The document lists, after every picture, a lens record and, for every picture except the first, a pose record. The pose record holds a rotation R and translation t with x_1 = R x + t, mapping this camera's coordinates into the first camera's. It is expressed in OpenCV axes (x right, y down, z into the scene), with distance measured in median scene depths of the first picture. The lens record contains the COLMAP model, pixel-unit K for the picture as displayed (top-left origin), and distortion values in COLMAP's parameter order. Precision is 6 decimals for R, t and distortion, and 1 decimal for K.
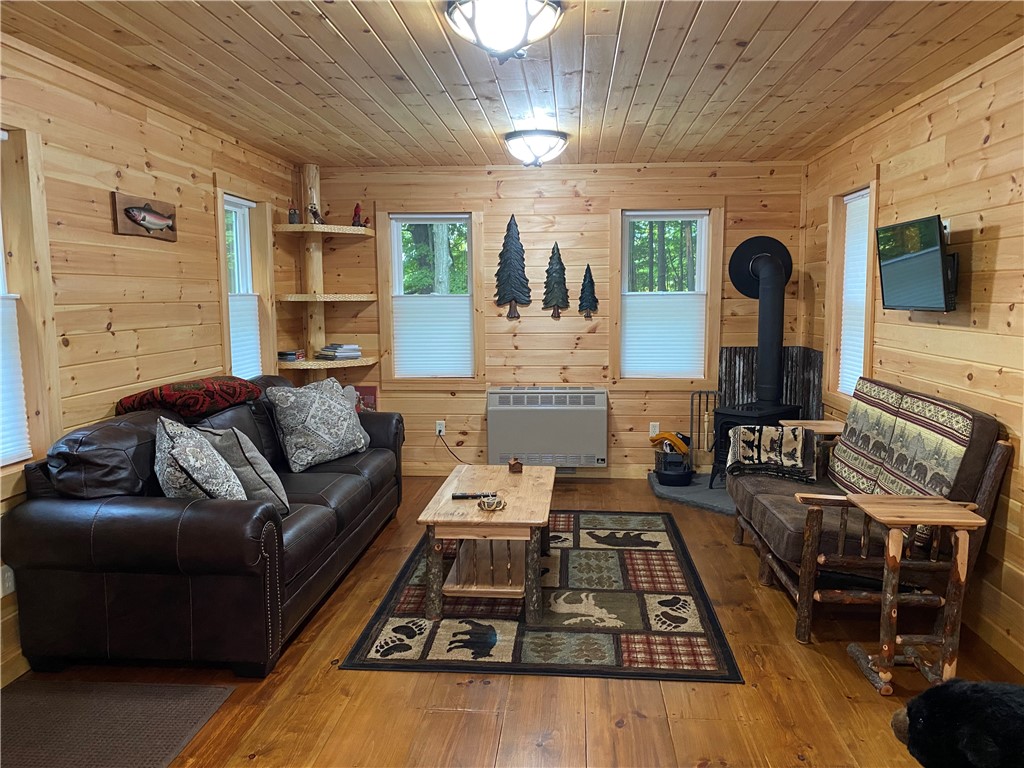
lens RADIAL K [[777.4, 0, 497.3], [0, 777.4, 380.9], [0, 0, 1]] dist [0.049362, -0.154407]
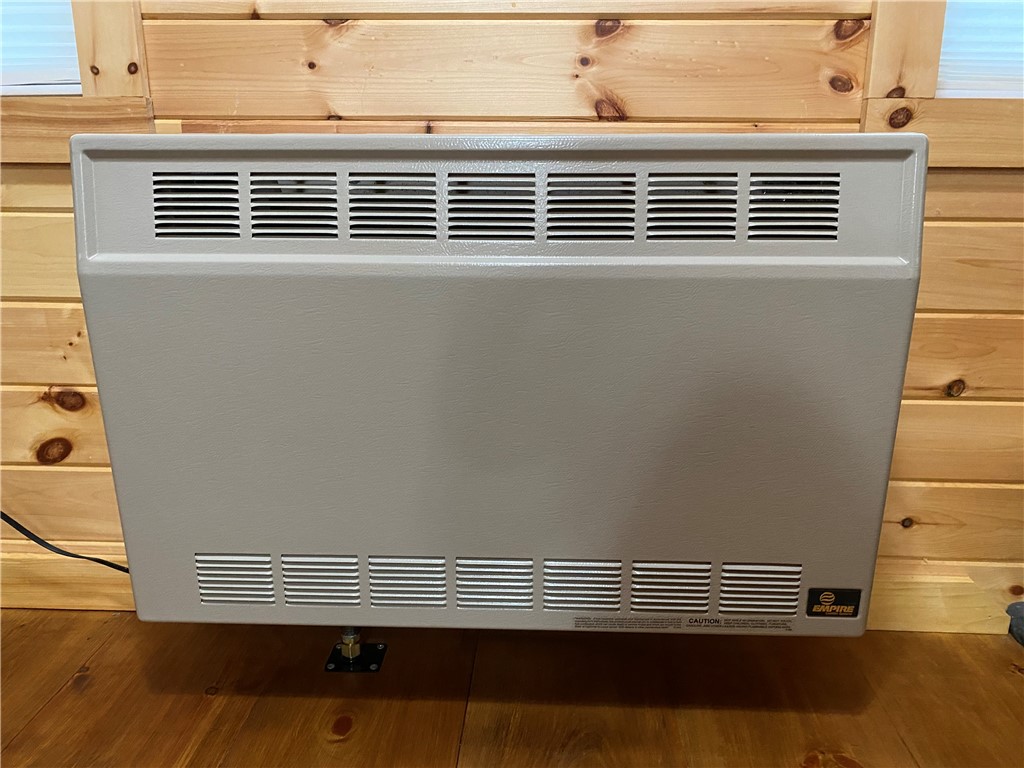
lens RADIAL K [[780.0, 0, 513.6], [0, 780.0, 376.3], [0, 0, 1]] dist [0.007249, -0.005815]
pose [[0.998863, 0.002022, 0.047630, 0.058489], [-0.009036, 0.989018, 0.147516, 0.033268], [-0.046808, -0.147778, 0.987912, 0.824586]]
